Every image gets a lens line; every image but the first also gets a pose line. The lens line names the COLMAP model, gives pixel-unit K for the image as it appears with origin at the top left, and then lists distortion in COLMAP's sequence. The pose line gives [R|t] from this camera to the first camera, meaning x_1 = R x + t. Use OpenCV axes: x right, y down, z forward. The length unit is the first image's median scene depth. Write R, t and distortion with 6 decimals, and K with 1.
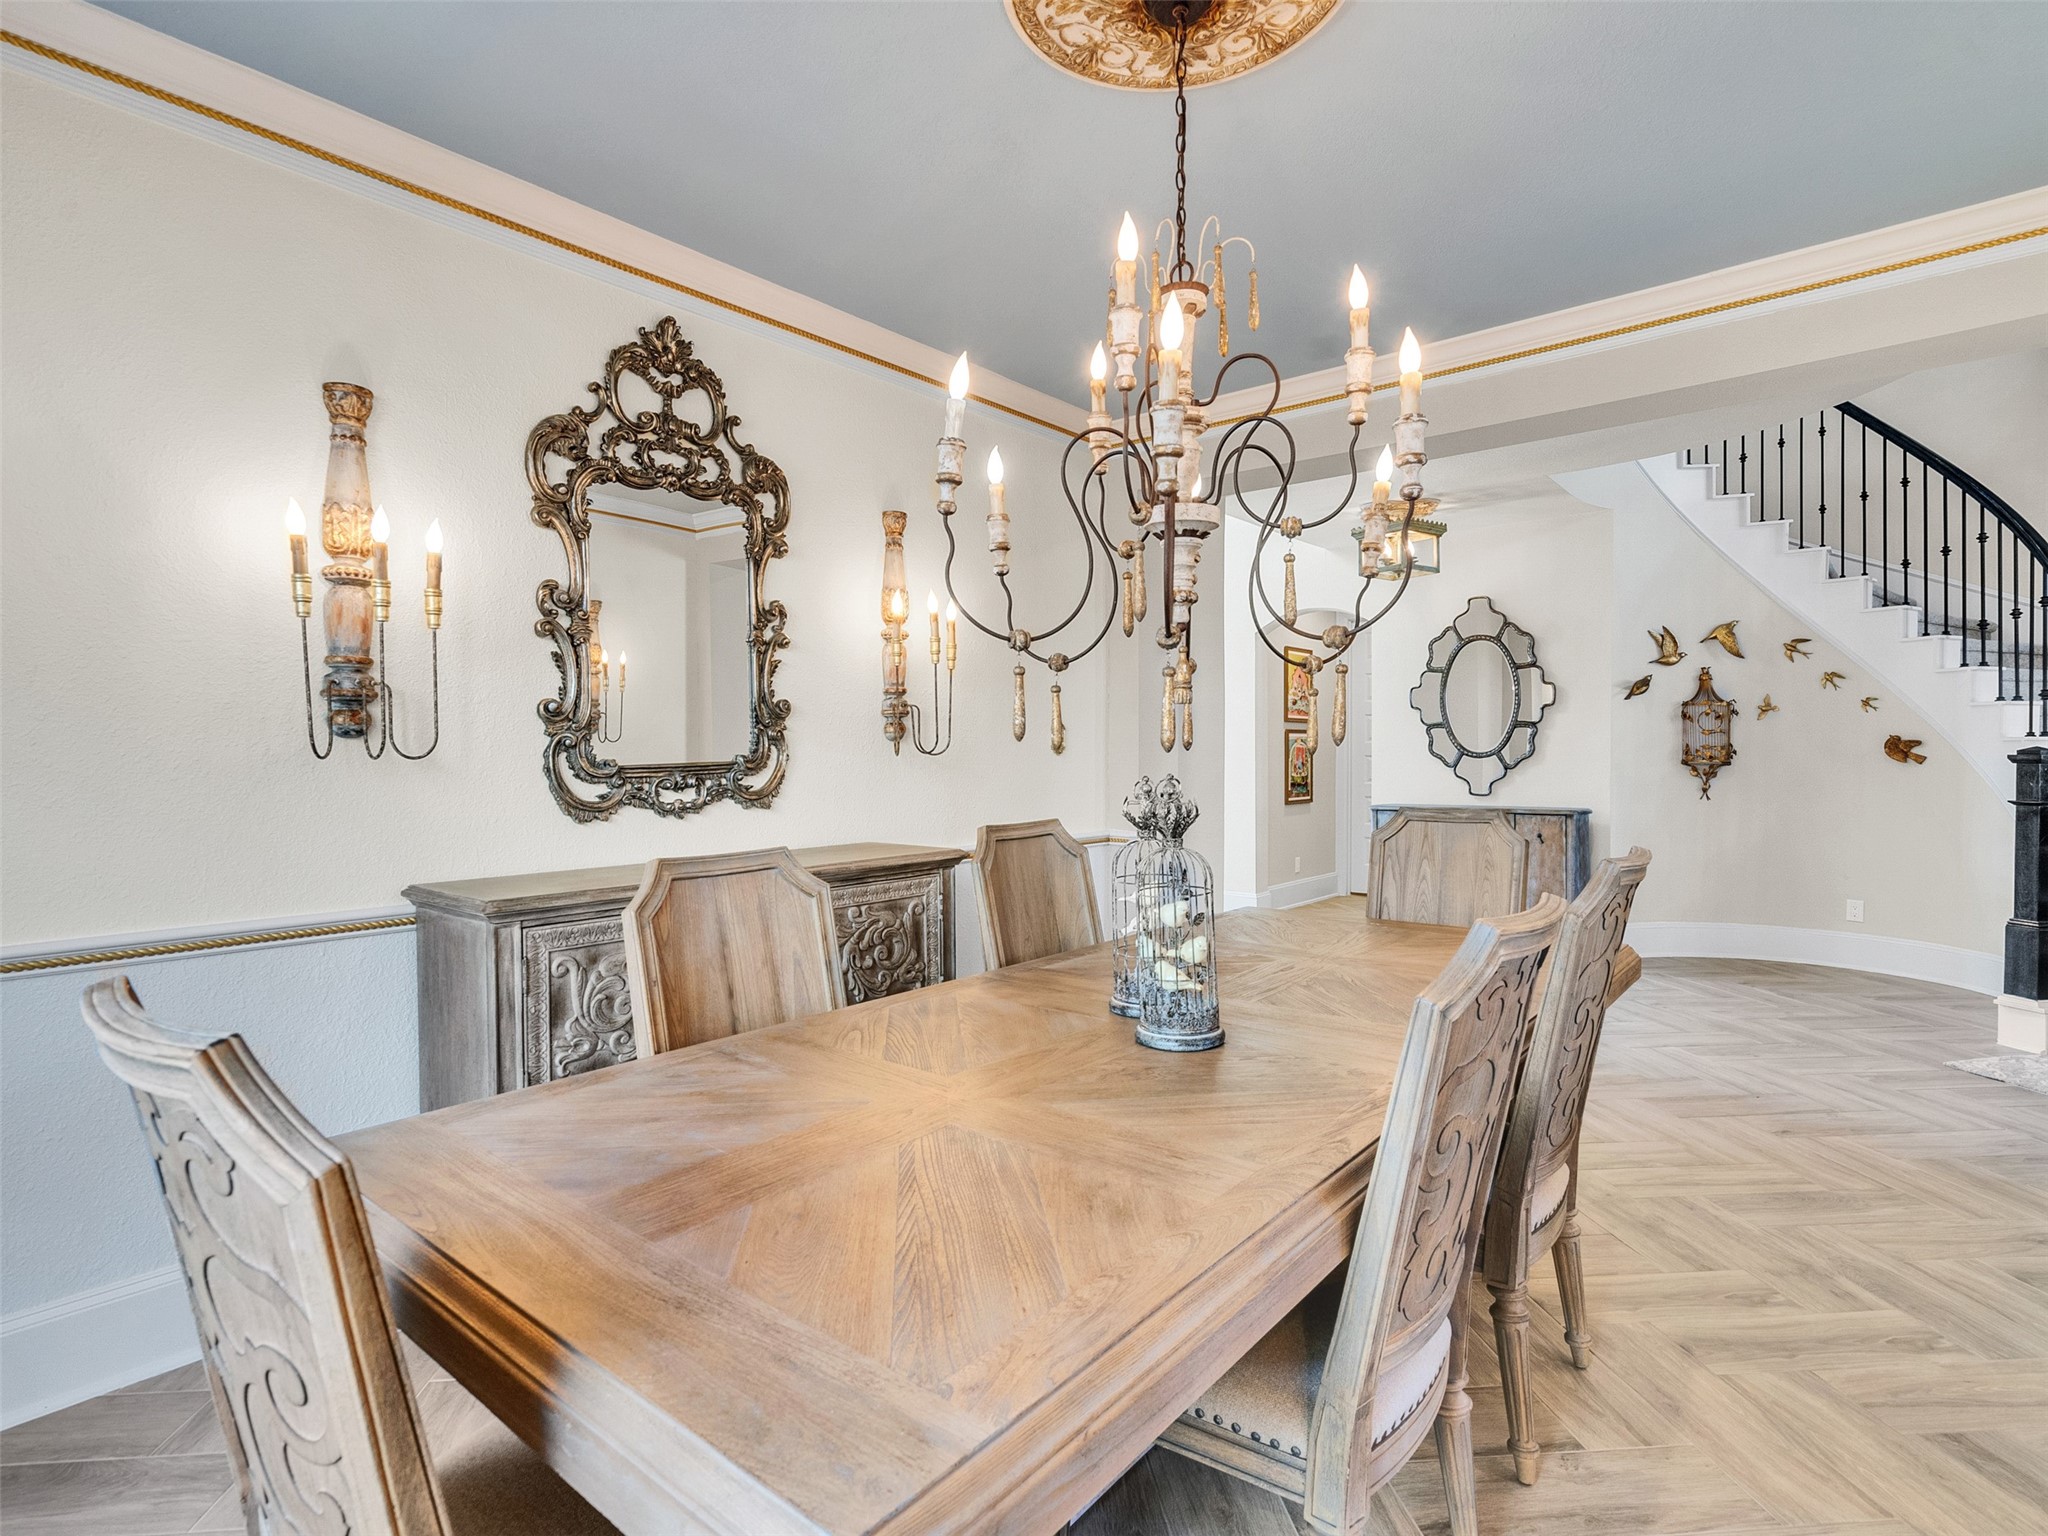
lens RADIAL K [[1041.0, 0, 1021.0], [0, 1041.0, 757.2], [0, 0, 1]] dist [-0.004047, 0.001129]
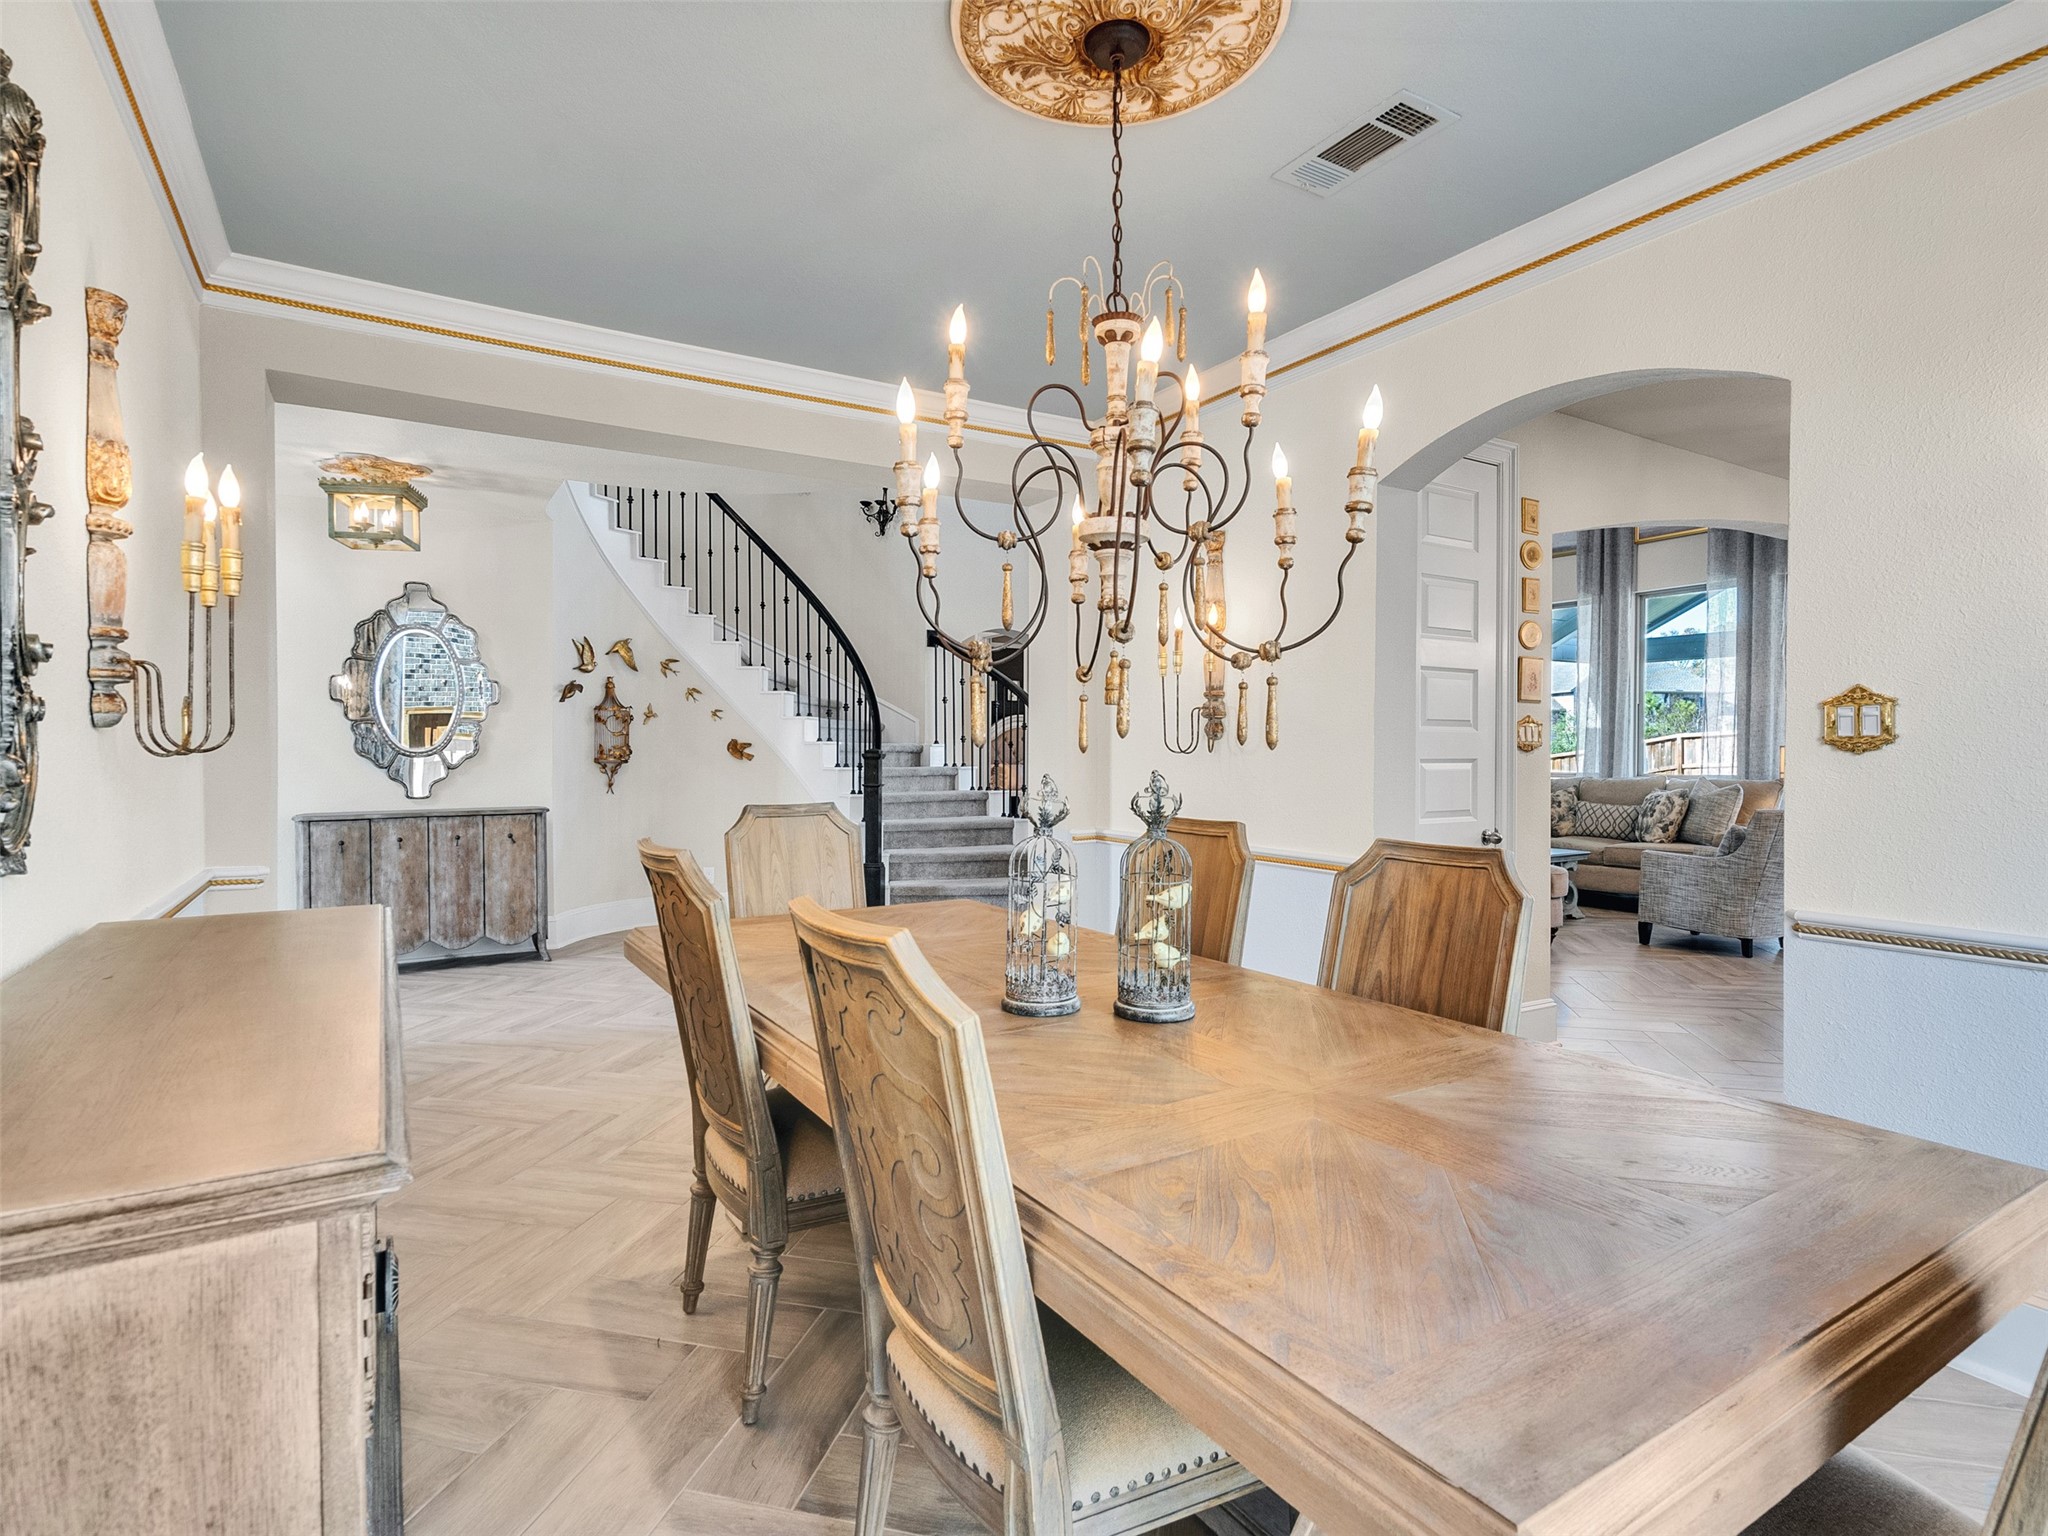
lens RADIAL K [[1041.0, 0, 979.6], [0, 1041.0, 774.0], [0, 0, 1]] dist [-0.004047, 0.001129]
pose [[0.333773, -0.019707, 0.942448, -0.293819], [0.004340, 0.999803, 0.019369, -0.000592], [-0.942644, -0.002375, 0.333792, 0.252966]]
